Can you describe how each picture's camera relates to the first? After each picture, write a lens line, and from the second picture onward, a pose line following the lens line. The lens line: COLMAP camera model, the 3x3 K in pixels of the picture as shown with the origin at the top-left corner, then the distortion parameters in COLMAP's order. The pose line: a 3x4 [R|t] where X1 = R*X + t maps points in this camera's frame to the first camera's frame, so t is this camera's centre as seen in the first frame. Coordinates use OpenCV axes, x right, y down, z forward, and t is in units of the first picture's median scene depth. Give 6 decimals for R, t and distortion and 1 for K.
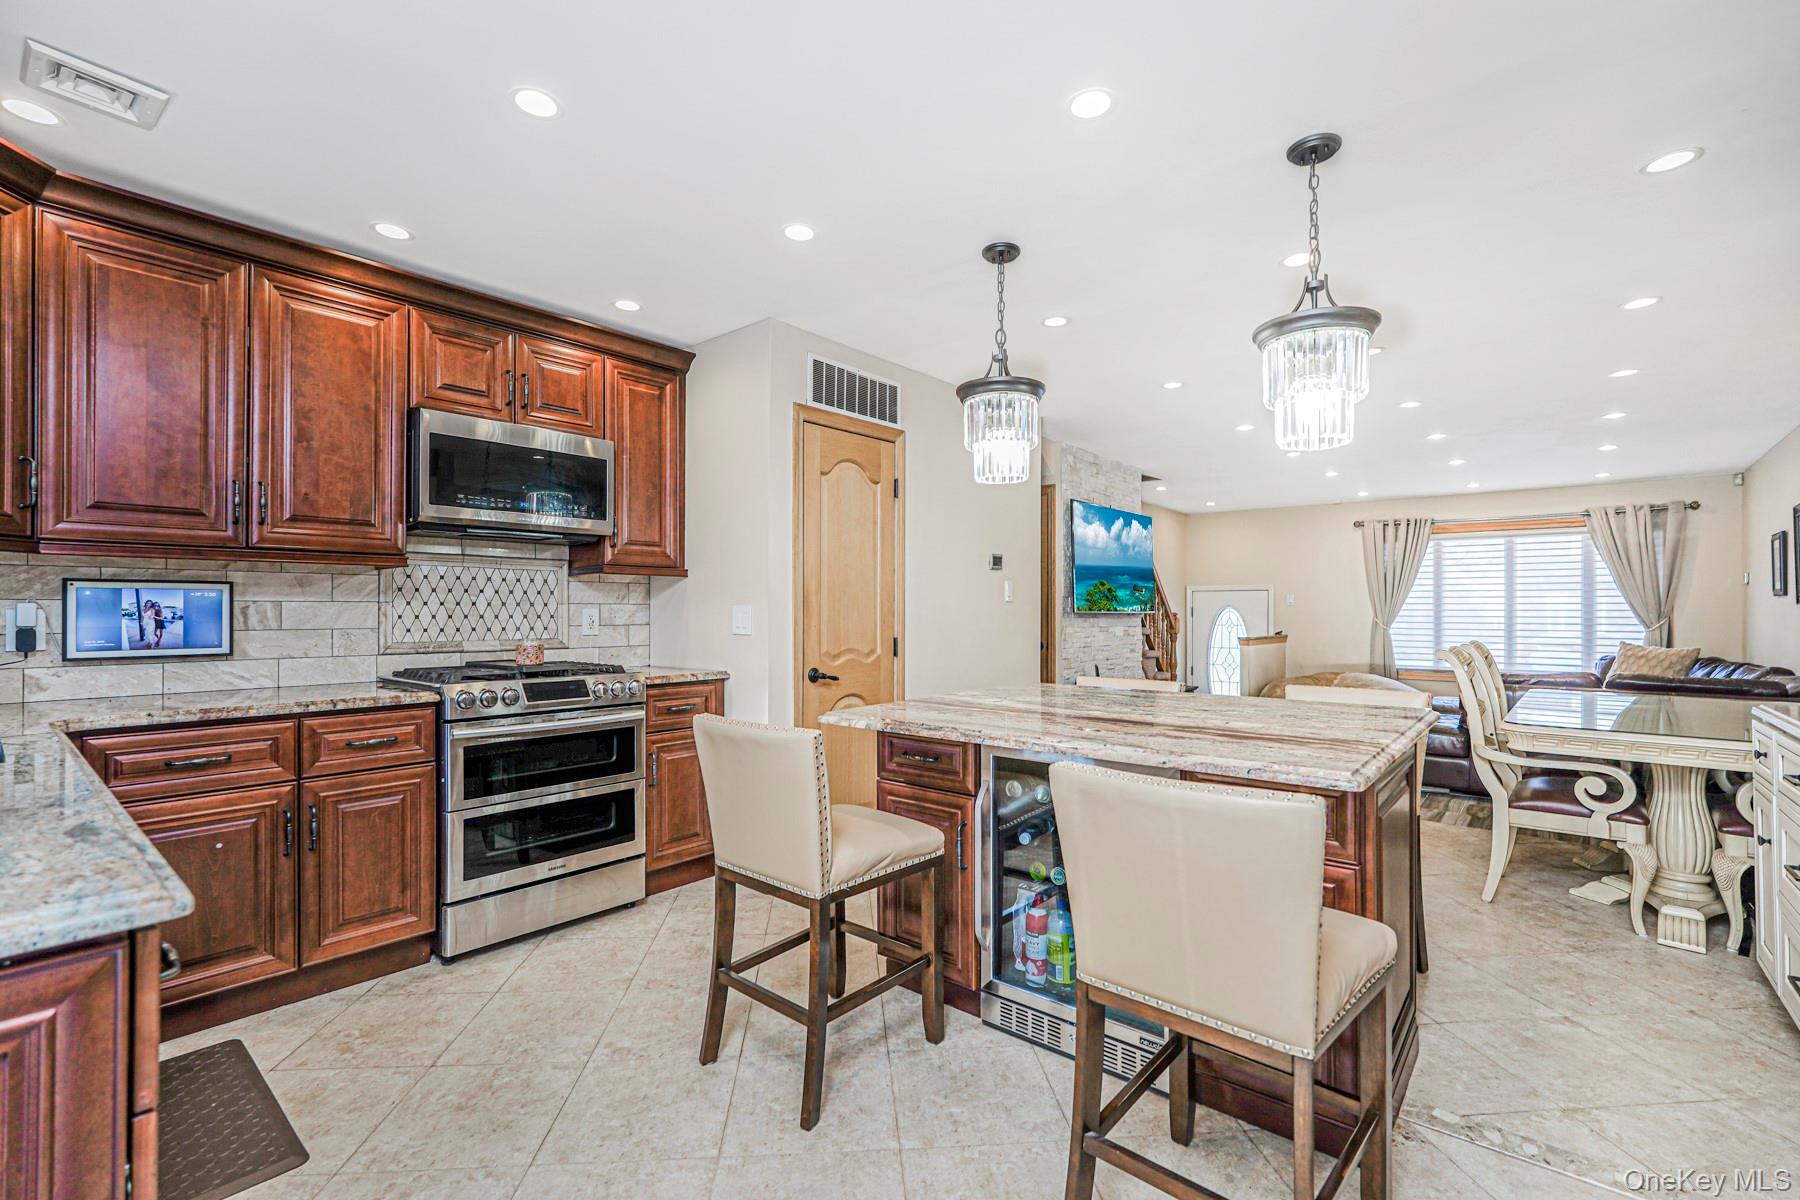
lens RADIAL K [[805.7, 0, 902.2], [0, 805.7, 604.5], [0, 0, 1]] dist [-0.001484, 0.000099]
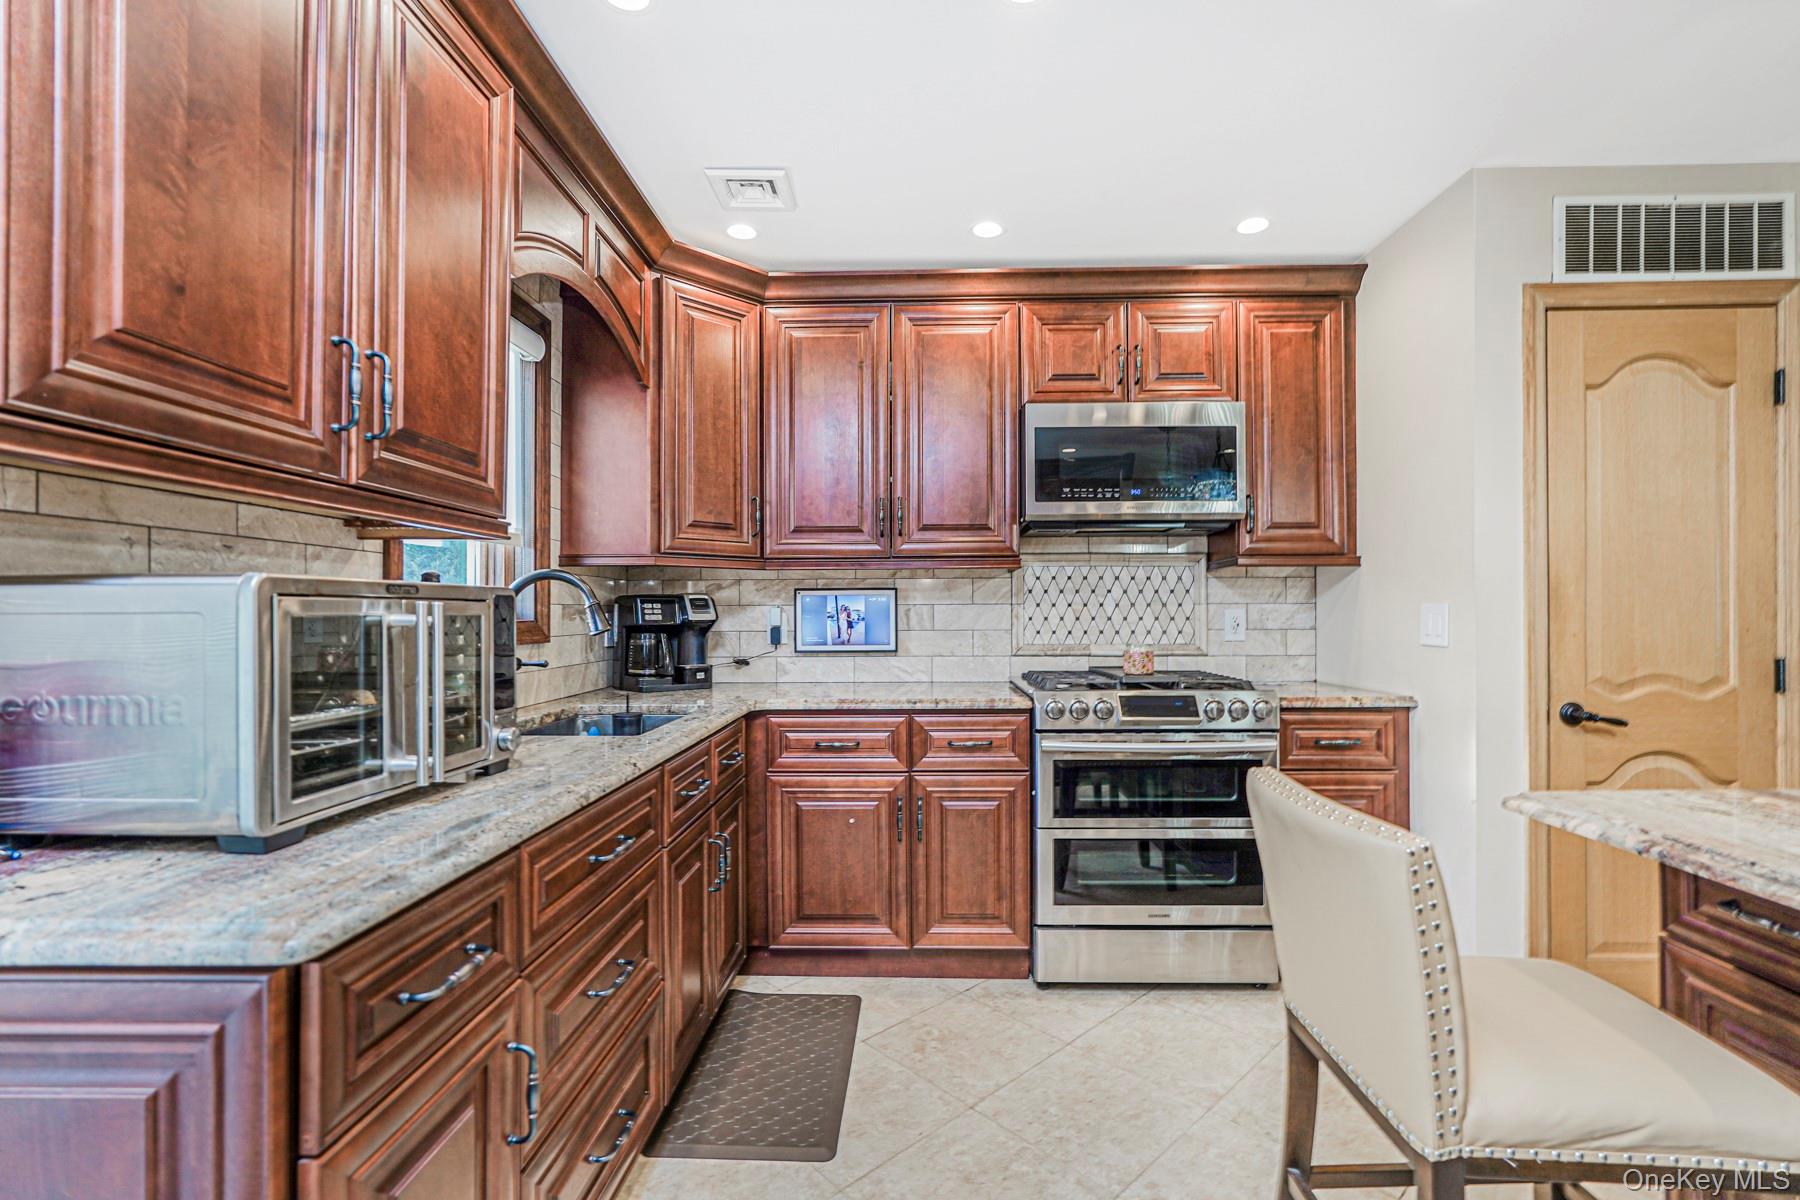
lens RADIAL K [[797.5, 0, 911.2], [0, 797.5, 610.0], [0, 0, 1]] dist [-0.015034, 0.009639]
pose [[0.625996, -0.004911, -0.779810, 0.059537], [0.010366, 0.999944, 0.002025, 0.001027], [0.779757, -0.009351, 0.626012, 0.270926]]
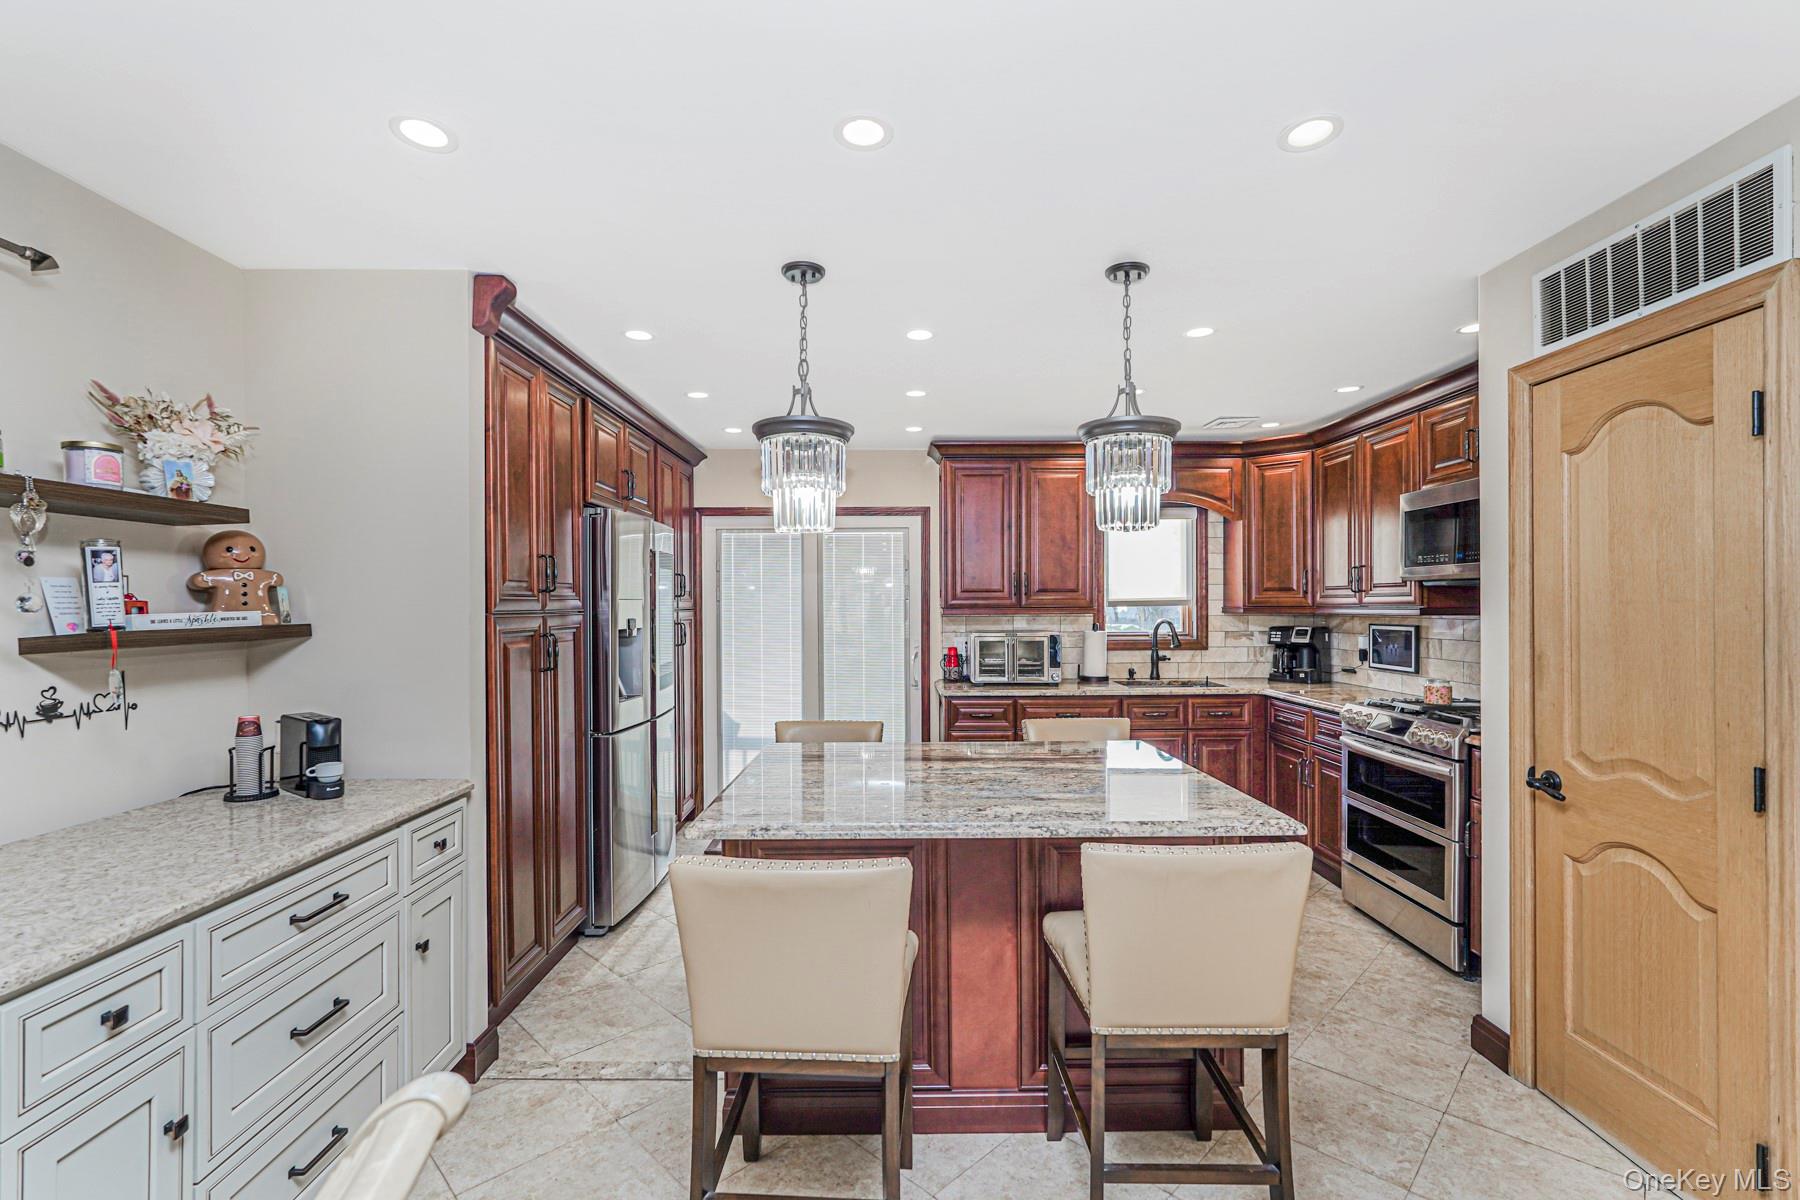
lens RADIAL K [[785.7, 0, 904.9], [0, 785.7, 604.6], [0, 0, 1]] dist [-0.002040, 0.000071]
pose [[-0.761875, 0.001763, -0.647722, 0.819893], [0.007252, 0.999957, -0.005808, -0.062562], [0.647684, -0.009122, -0.761855, 1.404781]]
